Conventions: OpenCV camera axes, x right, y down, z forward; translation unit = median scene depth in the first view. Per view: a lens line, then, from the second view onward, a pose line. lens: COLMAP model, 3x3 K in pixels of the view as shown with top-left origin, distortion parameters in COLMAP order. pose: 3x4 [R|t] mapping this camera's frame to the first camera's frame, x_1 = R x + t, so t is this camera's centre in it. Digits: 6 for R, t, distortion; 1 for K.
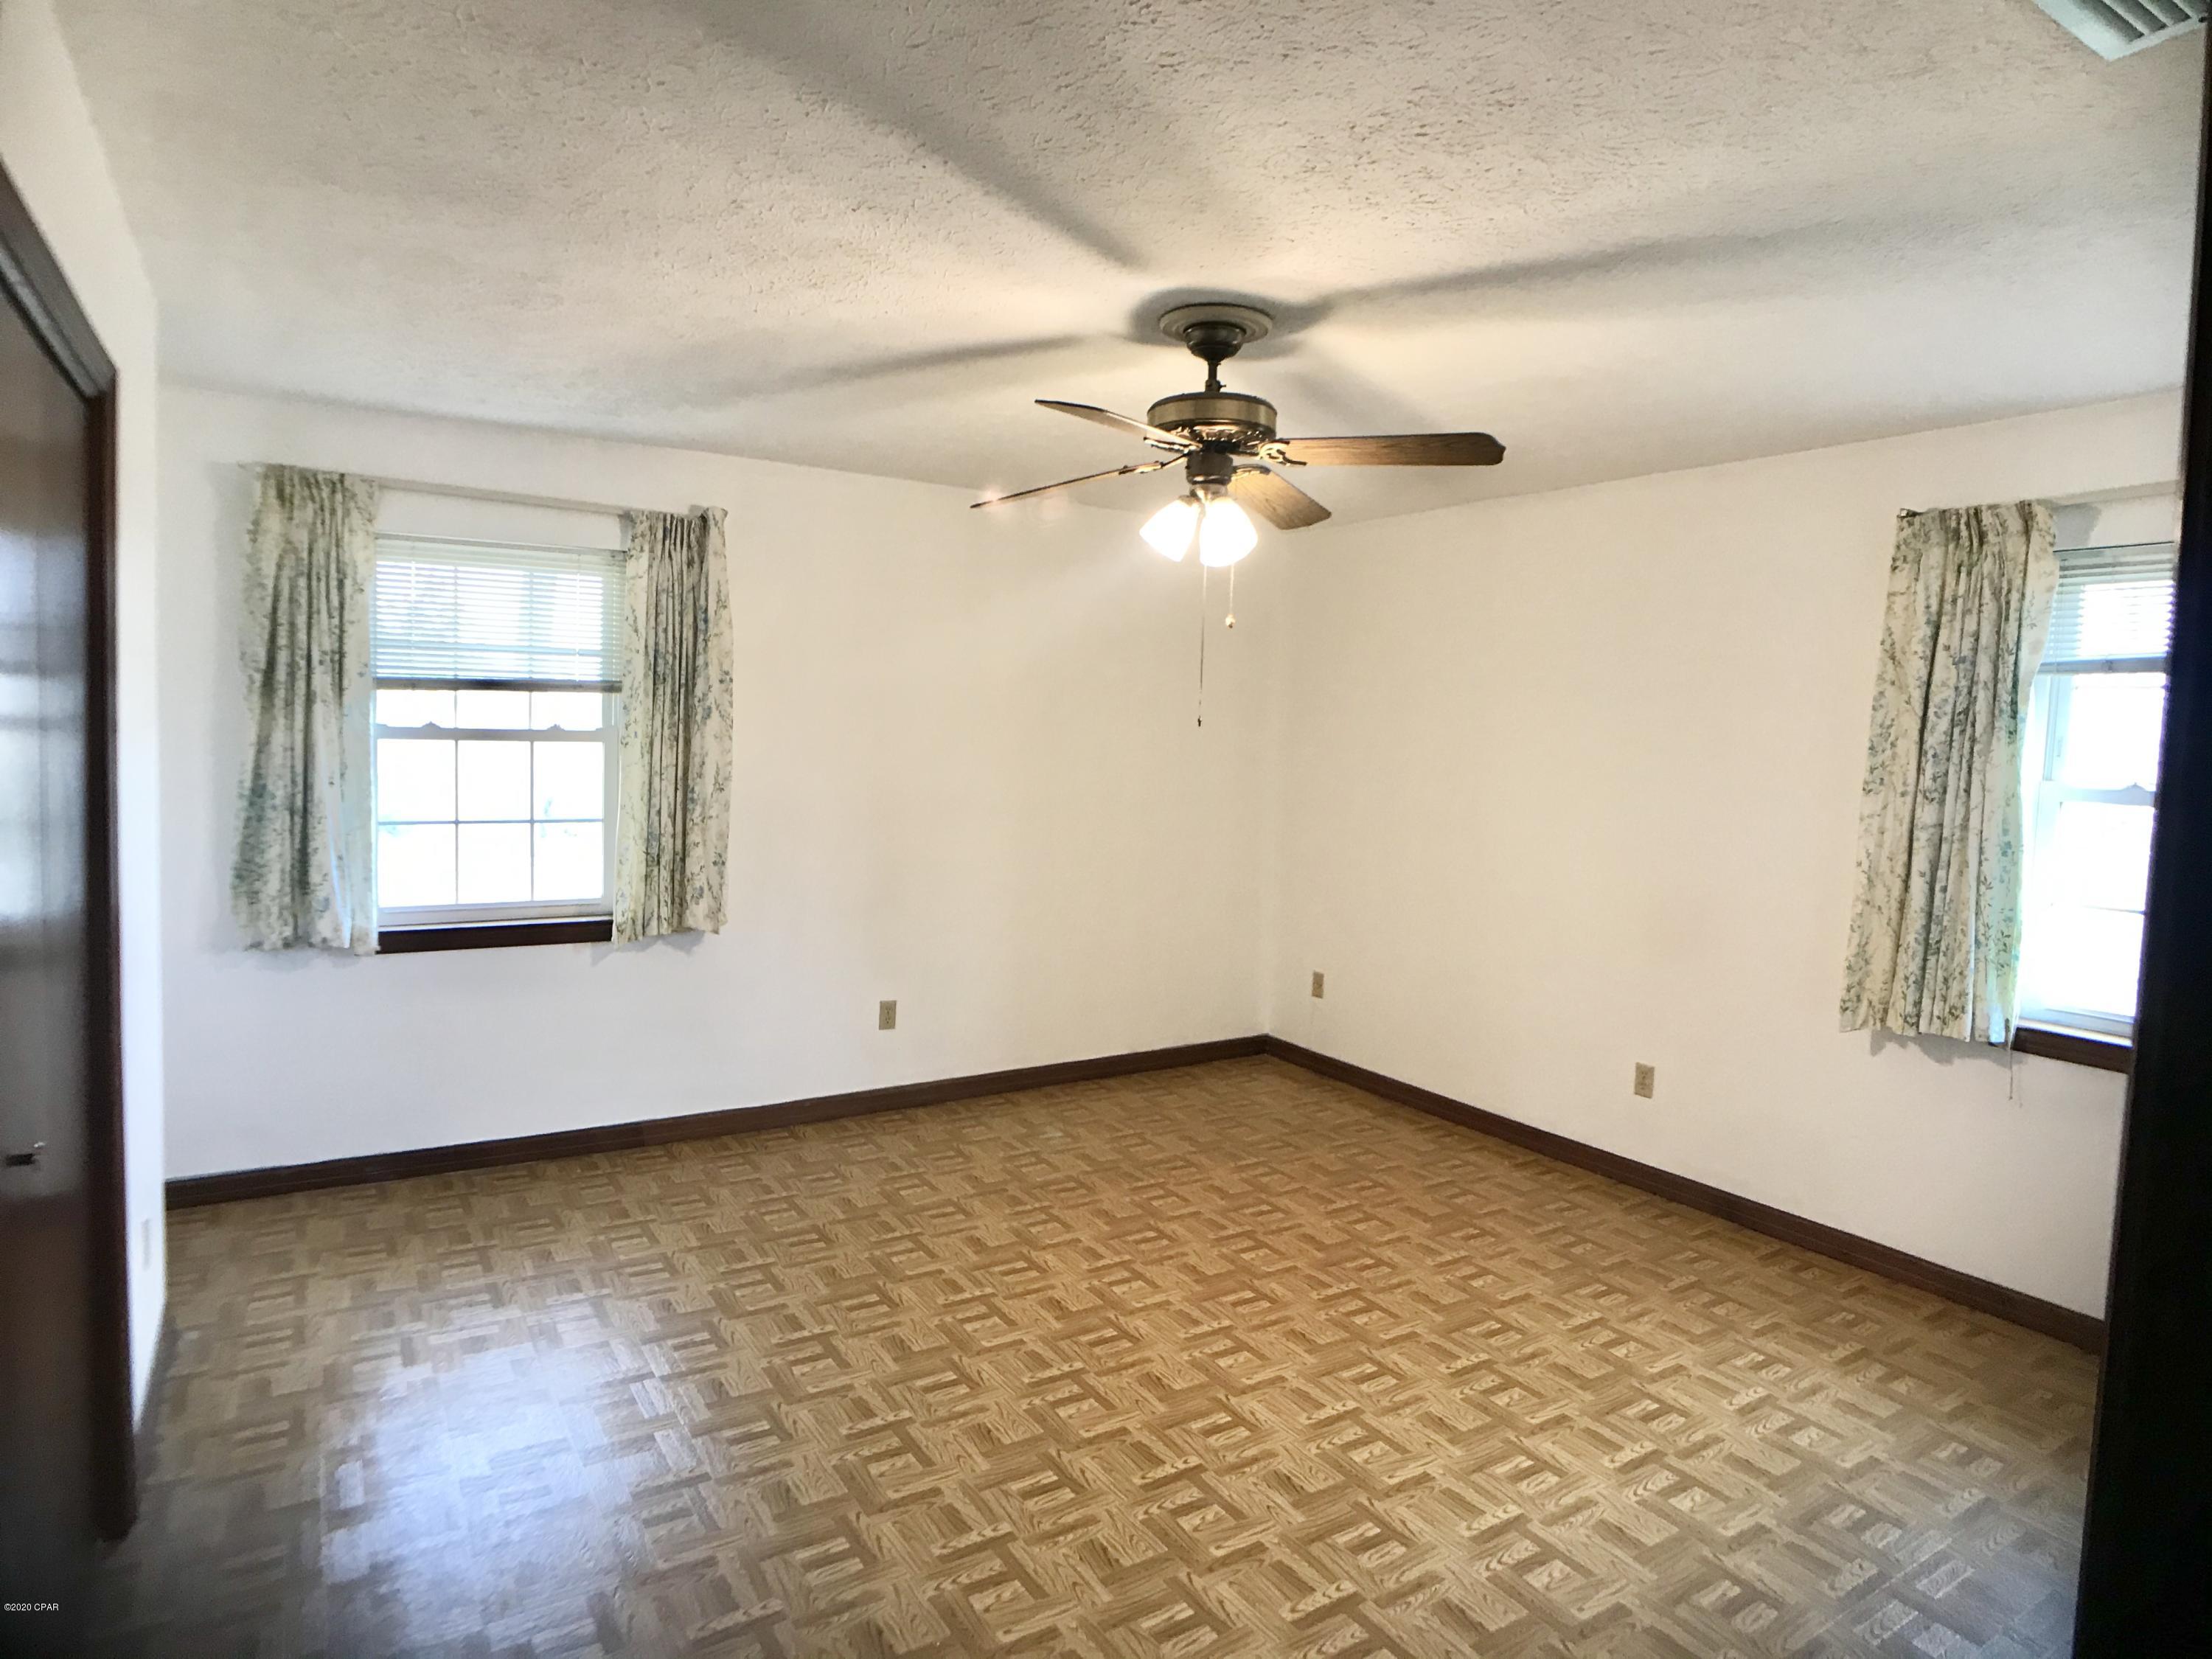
lens RADIAL K [[1240.5, 0, 1106.0], [0, 1240.5, 829.5], [0, 0, 1]] dist [-0.074812, -0.000850]
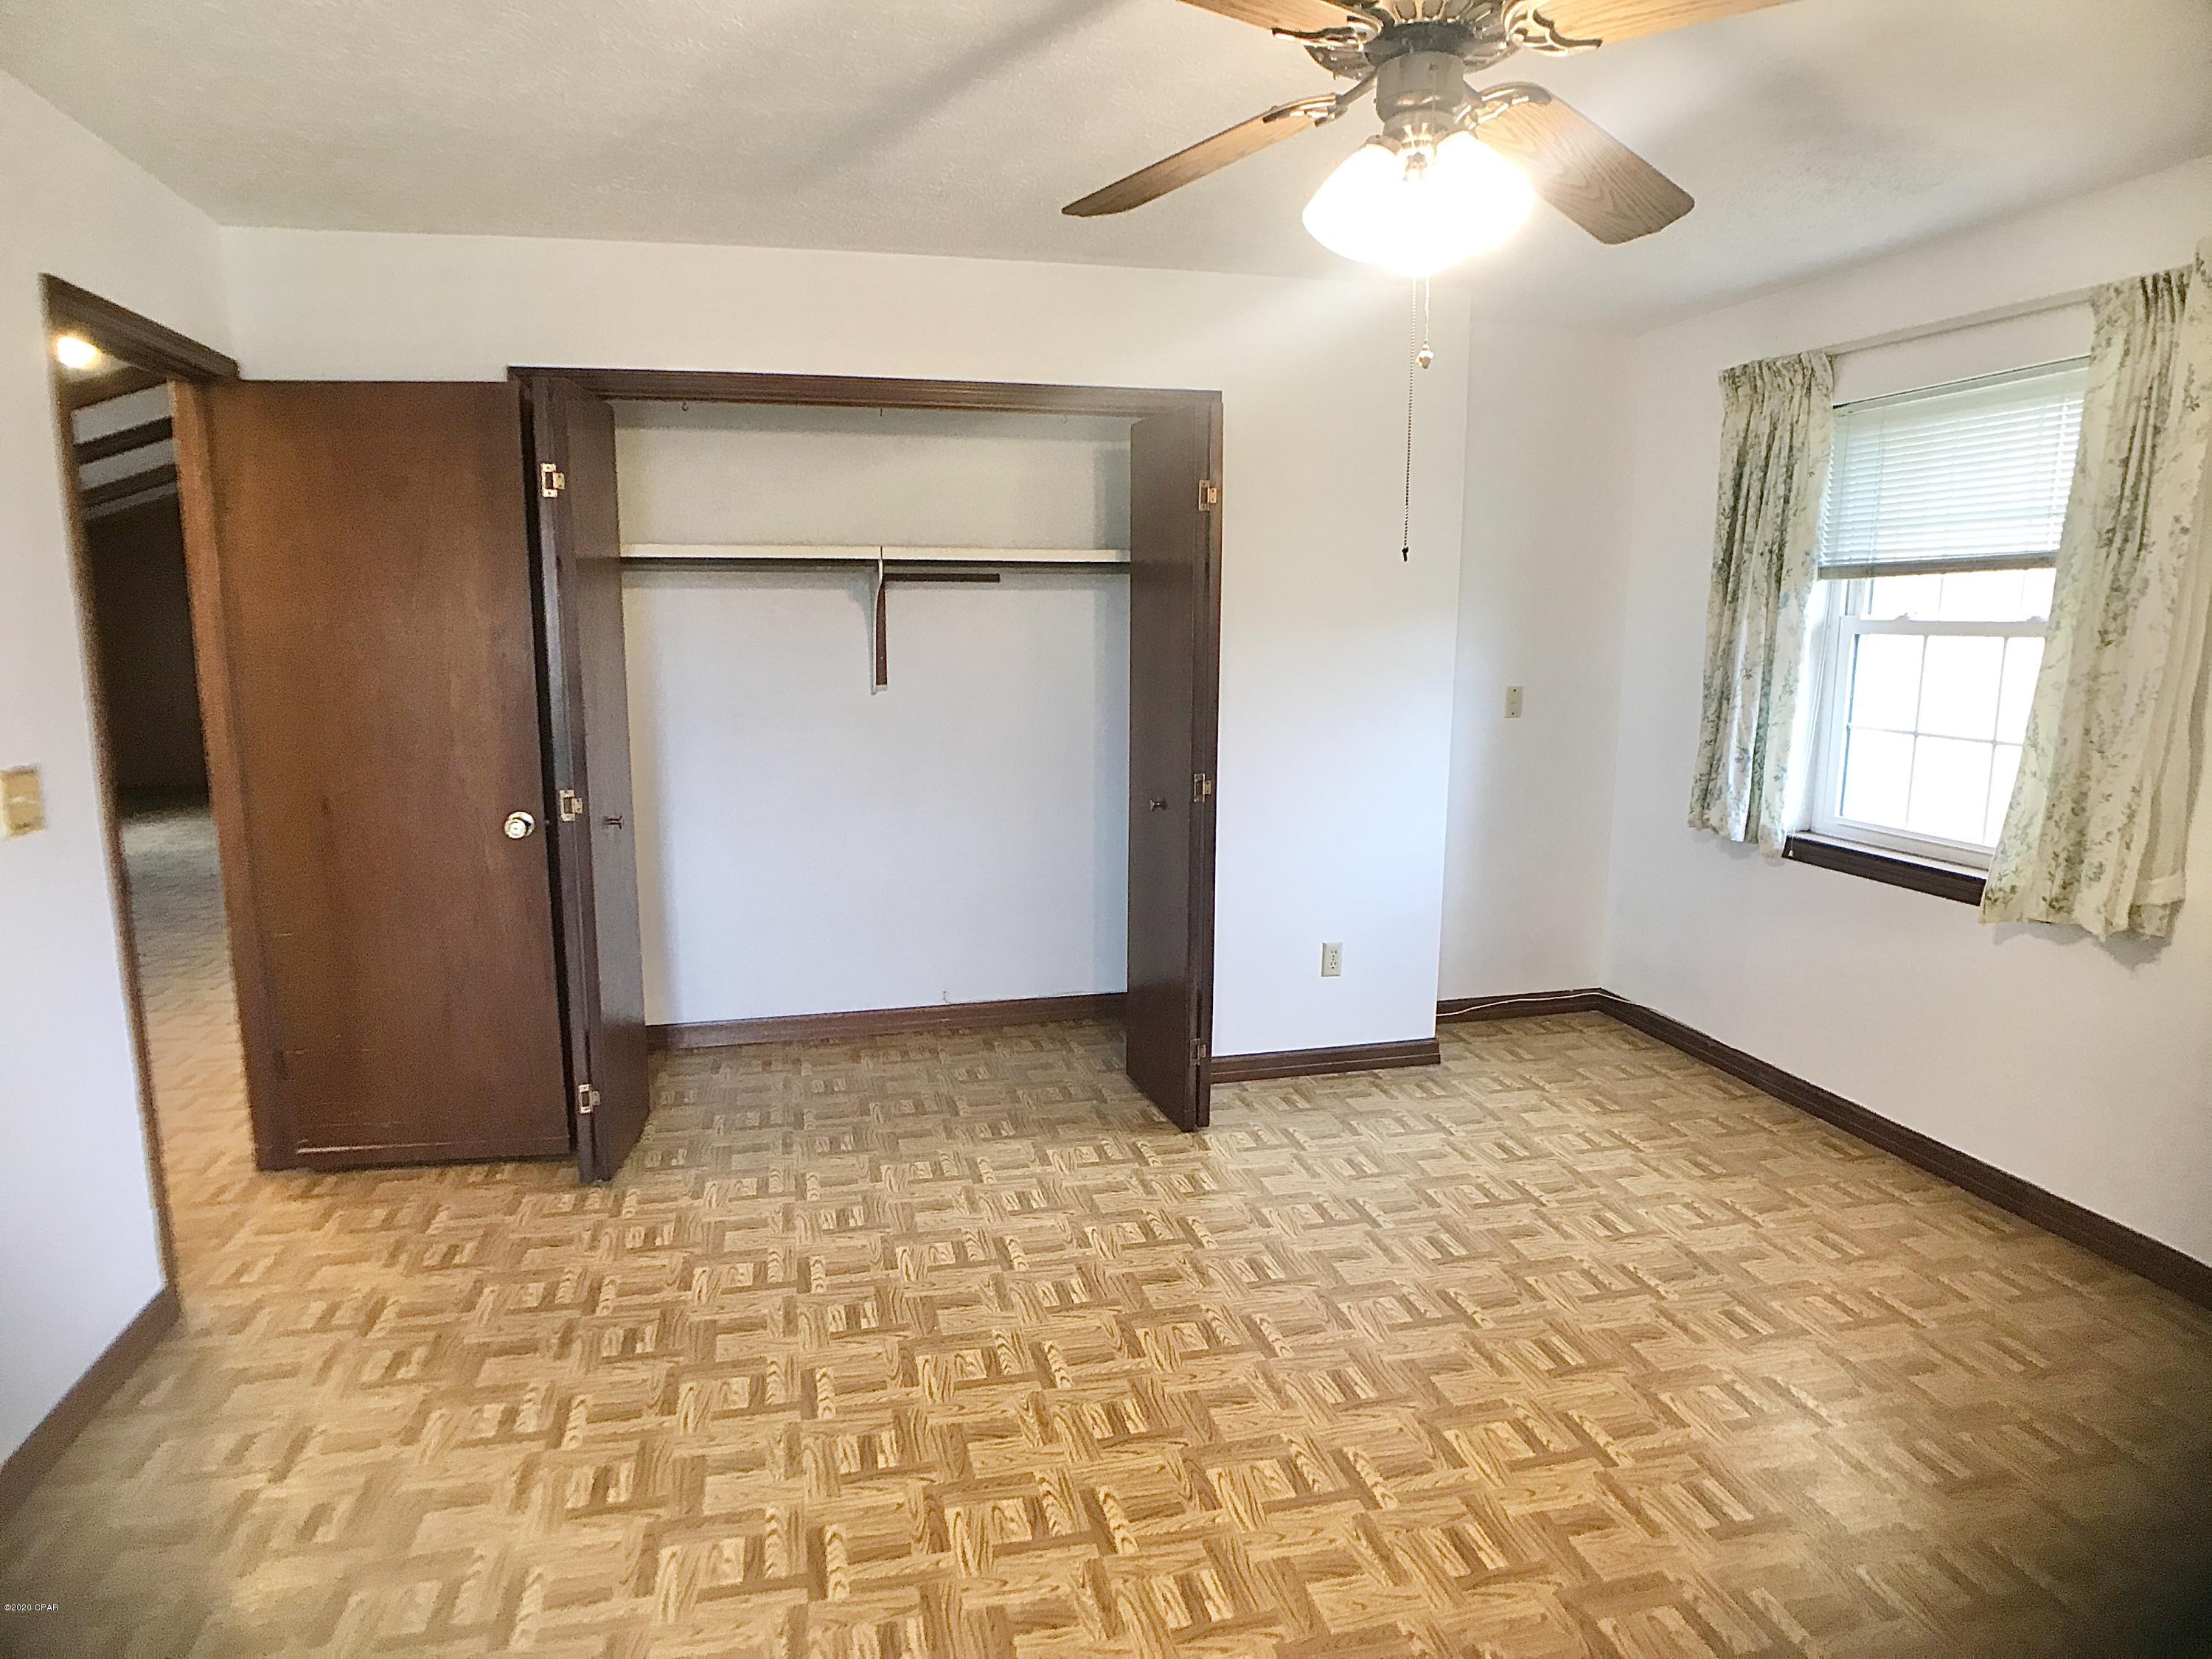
lens RADIAL K [[1296.4, 0, 1106.0], [0, 1296.4, 829.5], [0, 0, 1]] dist [-0.041425, 0.028022]
pose [[-0.329984, 0.127185, -0.935379, 0.477913], [-0.083035, 0.983130, 0.162971, -0.037344], [0.940327, 0.131447, -0.313856, 0.737036]]
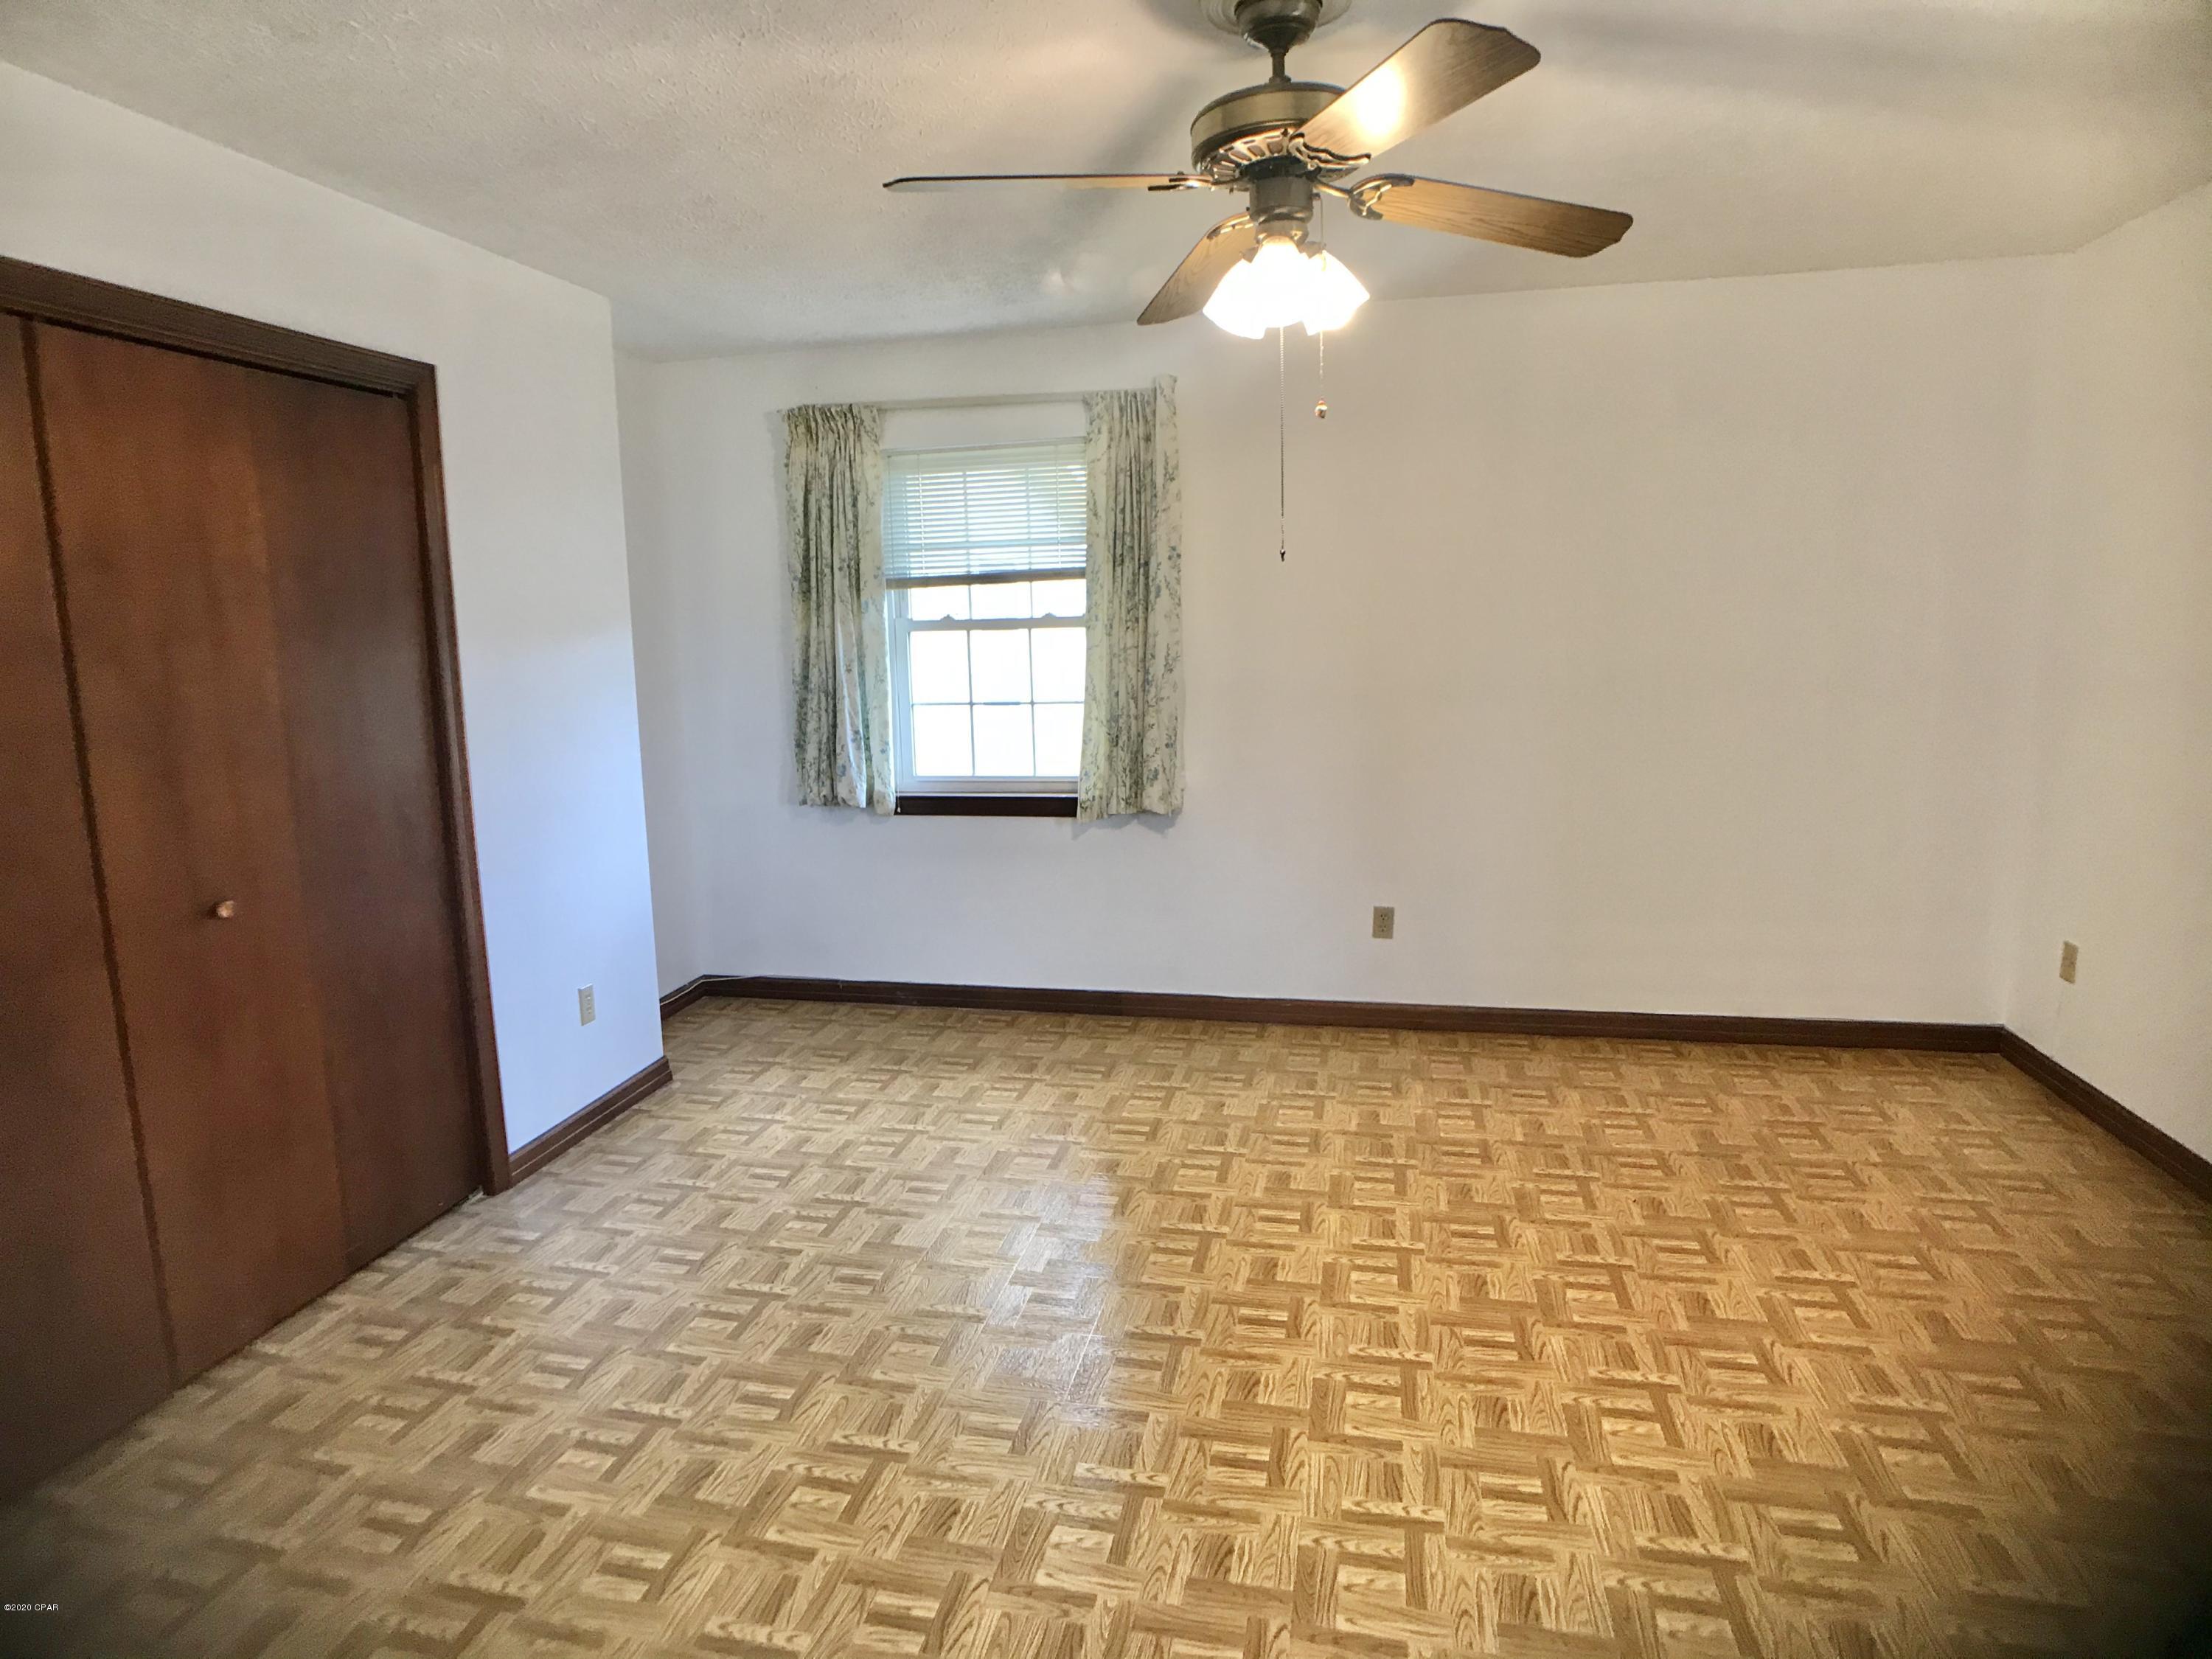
lens RADIAL K [[1247.4, 0, 1077.2], [0, 1247.4, 846.5], [0, 0, 1]] dist [-0.052951, 0.032470]
pose [[0.688488, 0.084525, -0.720305, 0.367284], [-0.006248, 0.993840, 0.110652, -0.002391], [0.725221, -0.071682, 0.684775, 0.260662]]
